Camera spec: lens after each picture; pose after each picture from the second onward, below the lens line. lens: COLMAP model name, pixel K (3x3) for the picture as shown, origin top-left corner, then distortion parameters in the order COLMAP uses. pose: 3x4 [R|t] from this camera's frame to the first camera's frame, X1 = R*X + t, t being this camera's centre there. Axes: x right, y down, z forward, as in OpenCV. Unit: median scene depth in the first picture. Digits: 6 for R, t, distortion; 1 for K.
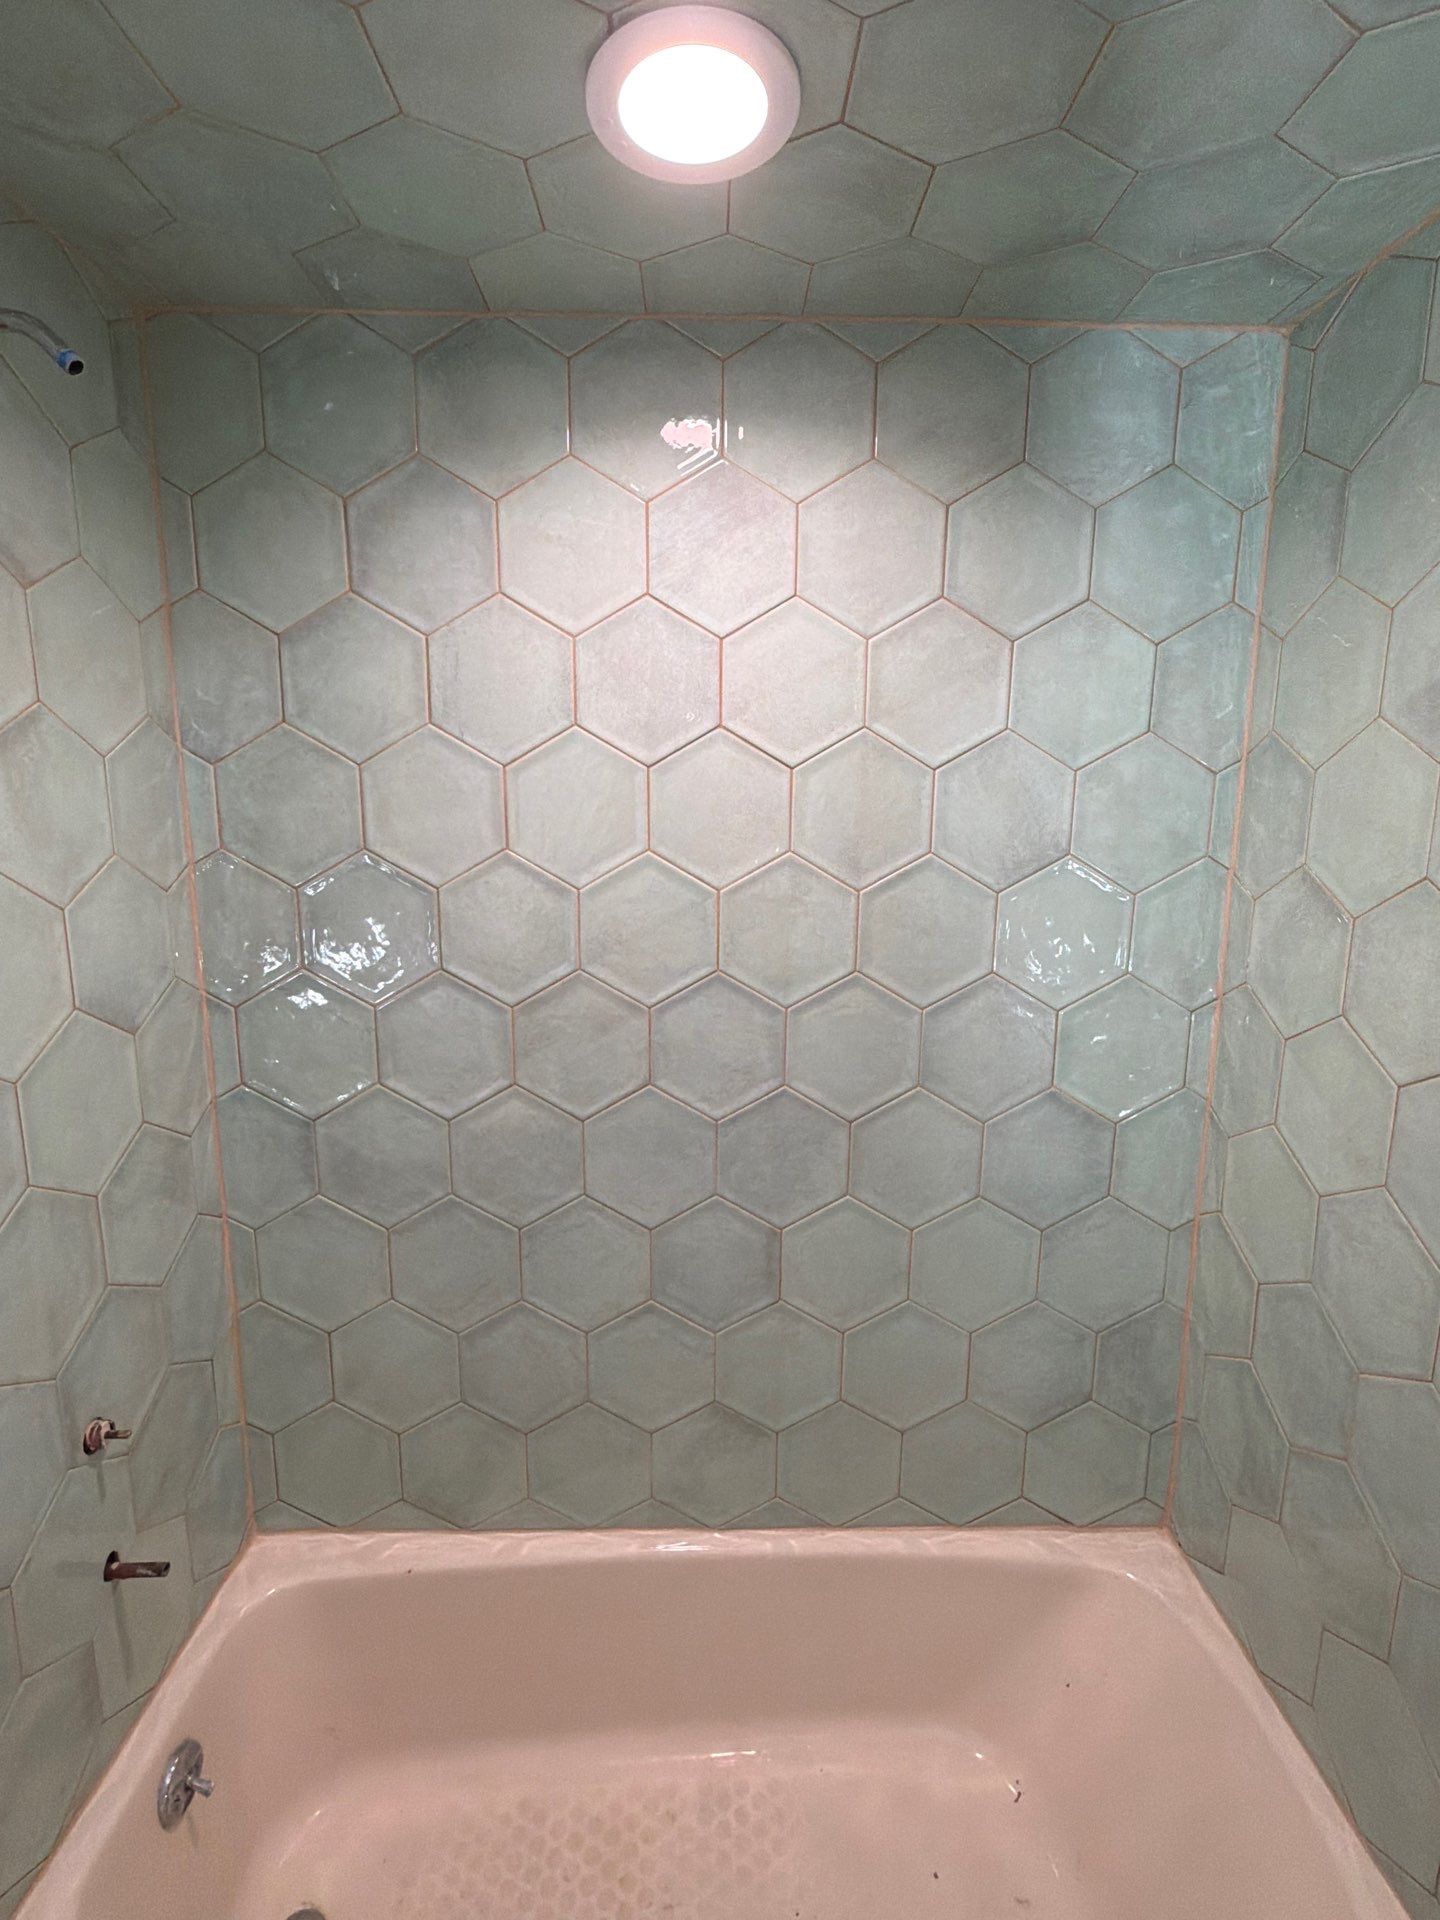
lens RADIAL K [[930.1, 0, 727.0], [0, 930.1, 952.9], [0, 0, 1]] dist [0.002372, -0.001289]
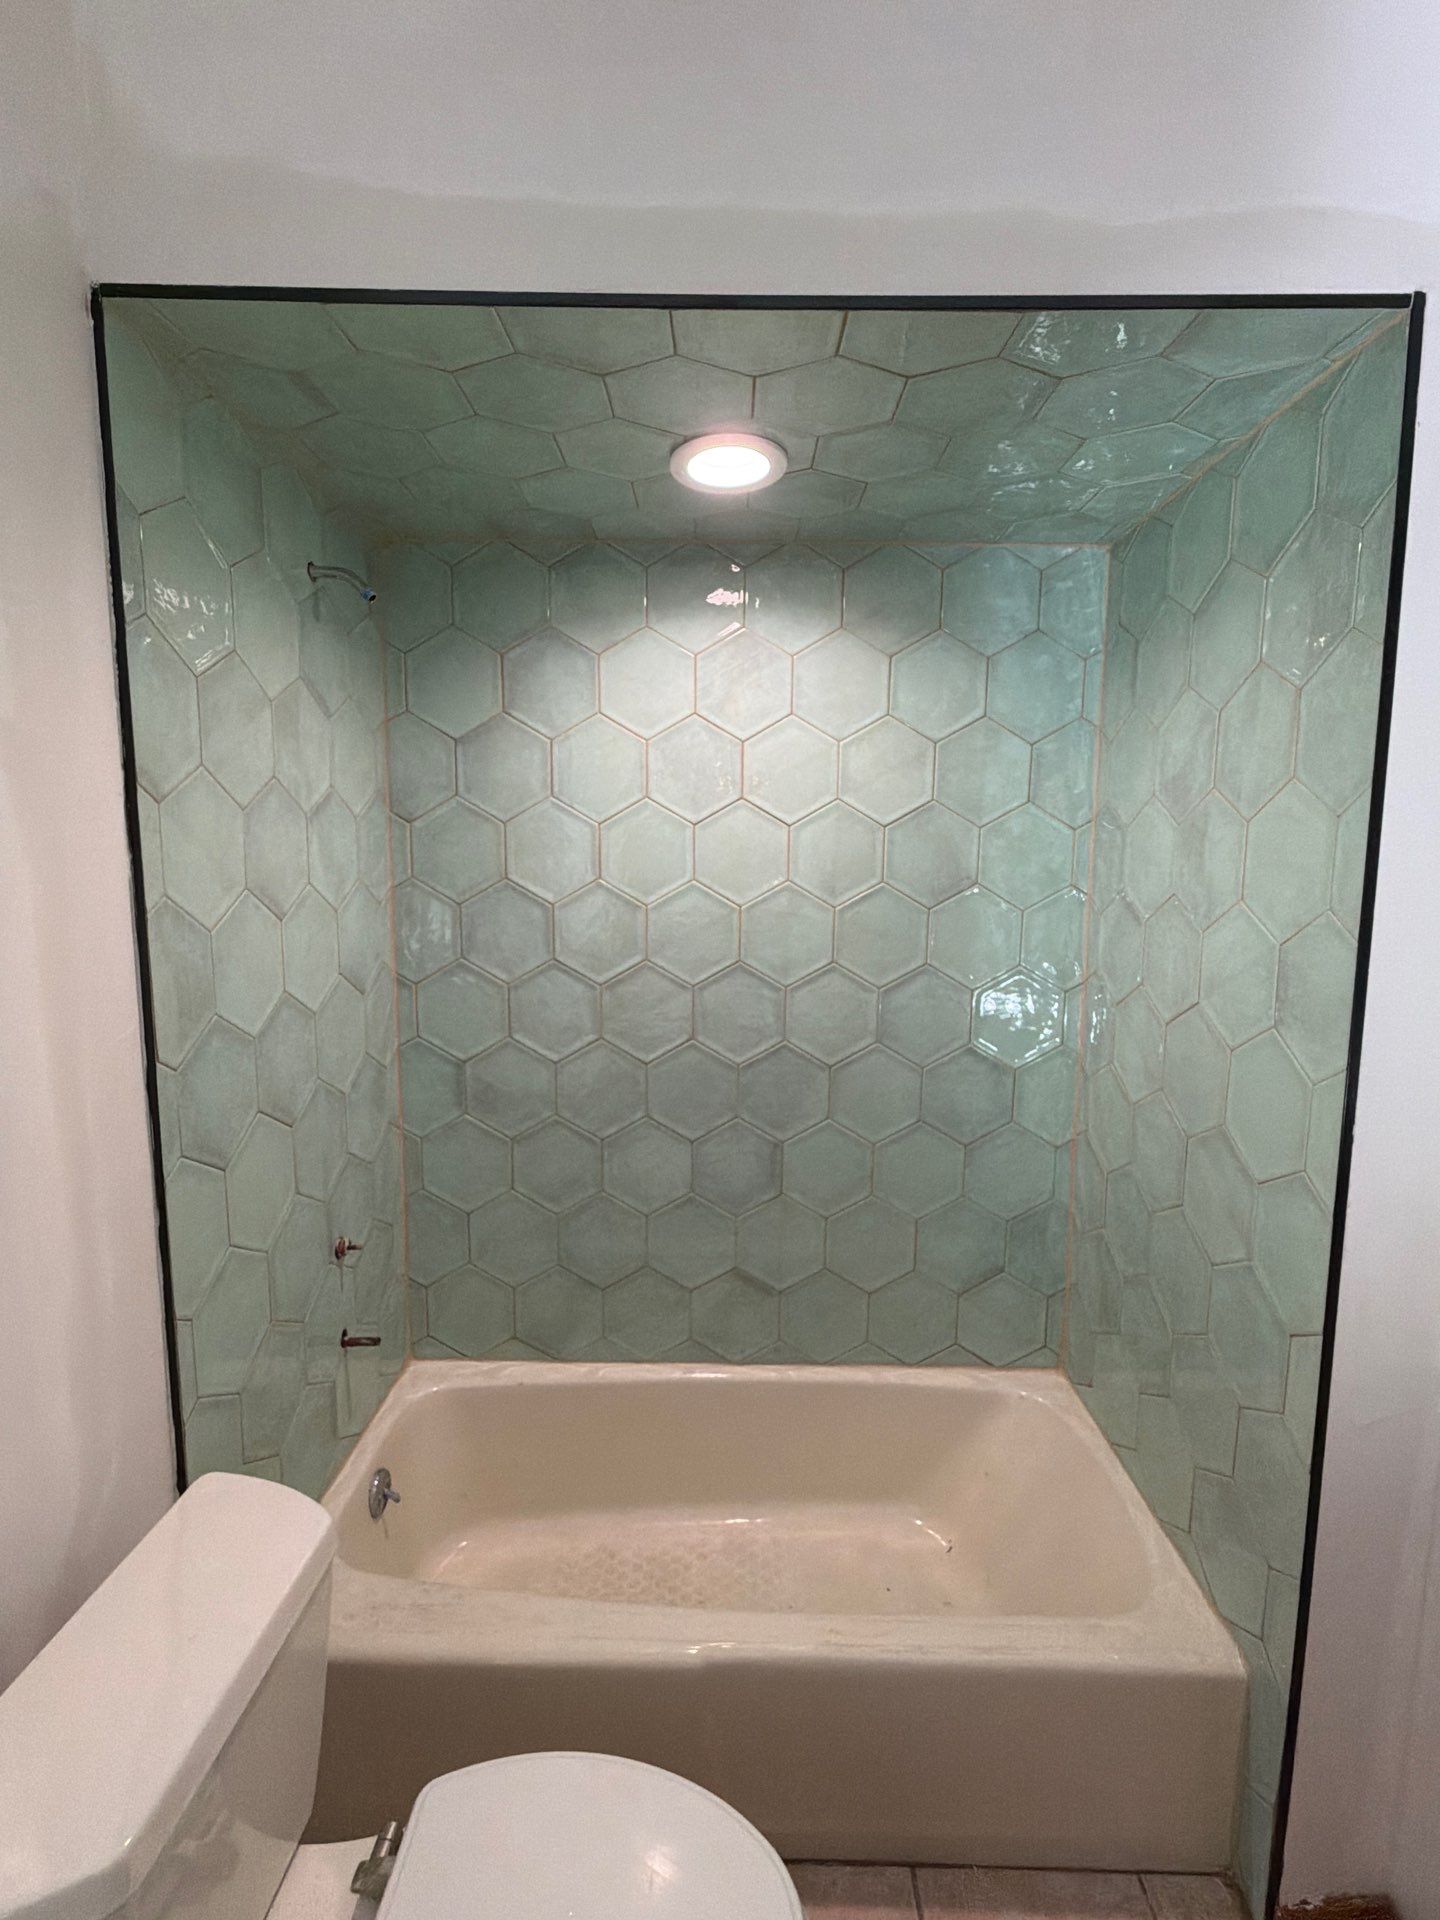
lens RADIAL K [[930.1, 0, 725.5], [0, 930.1, 947.9], [0, 0, 1]] dist [0.002372, -0.001289]
pose [[0.999598, 0.004670, -0.027963, 0.009266], [-0.006341, 0.998179, -0.059994, 0.089332], [0.027632, 0.060148, 0.997807, -0.491797]]
